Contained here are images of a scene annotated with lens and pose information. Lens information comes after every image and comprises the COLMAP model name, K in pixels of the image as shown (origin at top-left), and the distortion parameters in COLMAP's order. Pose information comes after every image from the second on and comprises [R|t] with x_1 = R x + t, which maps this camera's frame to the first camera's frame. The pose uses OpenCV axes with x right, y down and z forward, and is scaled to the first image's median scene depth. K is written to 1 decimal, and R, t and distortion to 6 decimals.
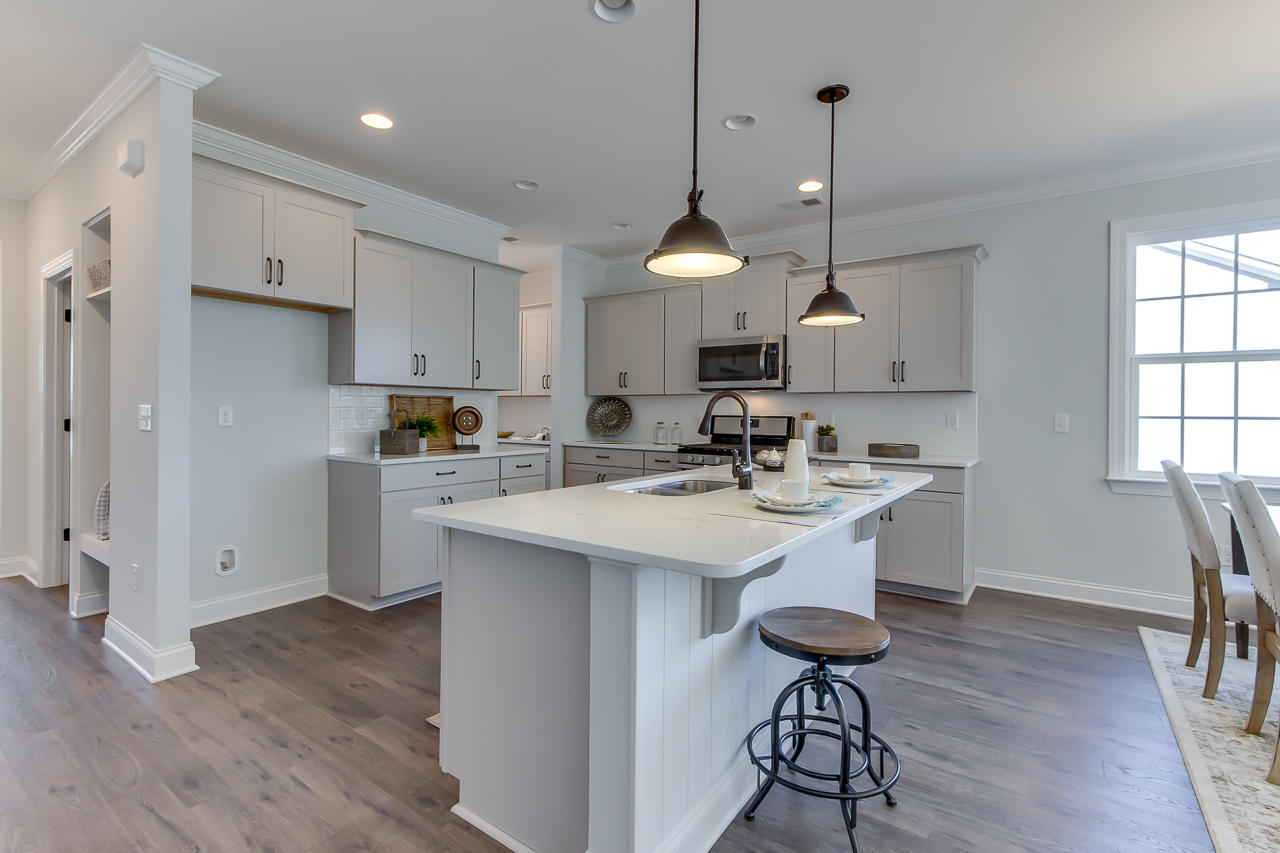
lens RADIAL K [[591.0, 0, 636.6], [0, 591.0, 413.6], [0, 0, 1]] dist [-0.003136, 0.000303]
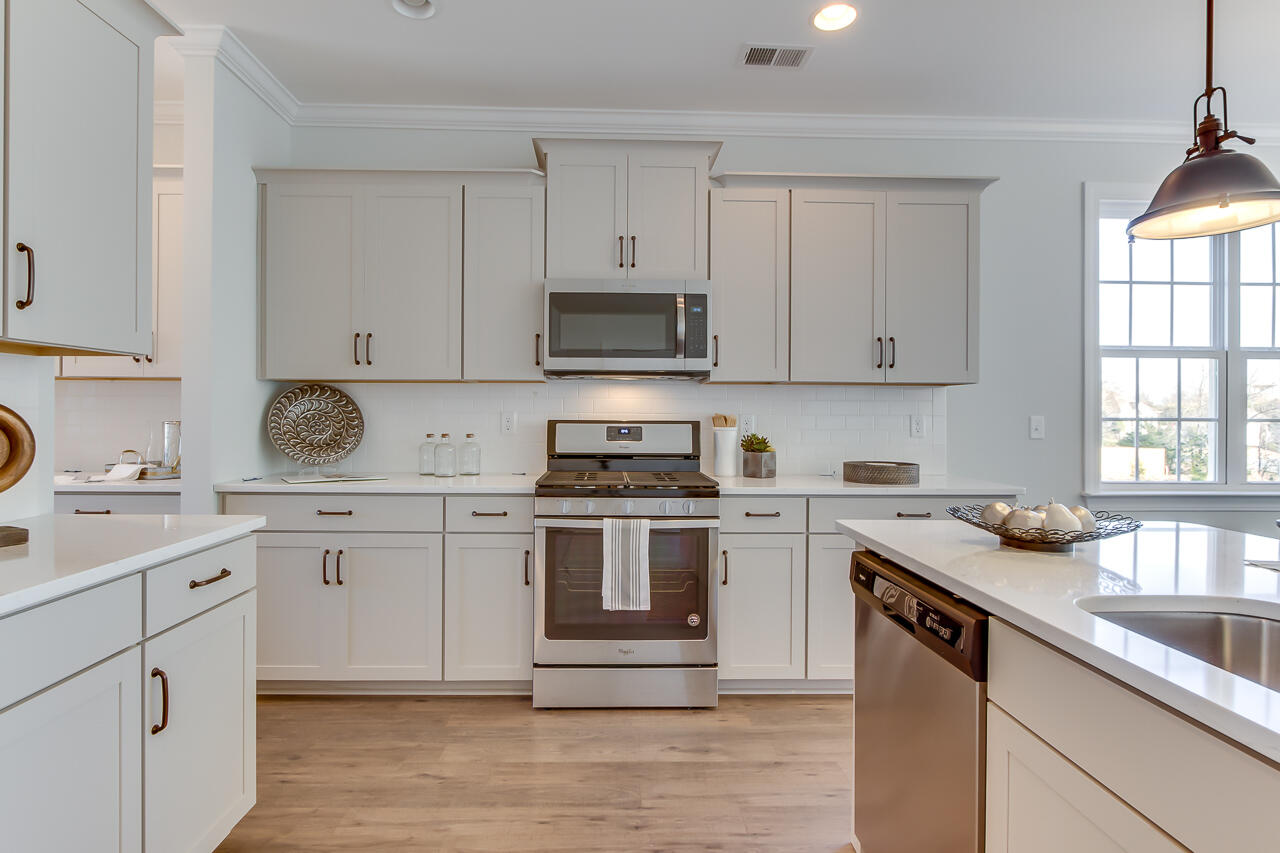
lens RADIAL K [[677.3, 0, 636.5], [0, 677.3, 414.5], [0, 0, 1]] dist [-0.010462, -0.000239]
pose [[0.799093, -0.002385, 0.601203, -0.210272], [0.002939, 0.999996, 0.000060, -0.002314], [-0.601201, 0.001720, 0.799096, 0.500634]]
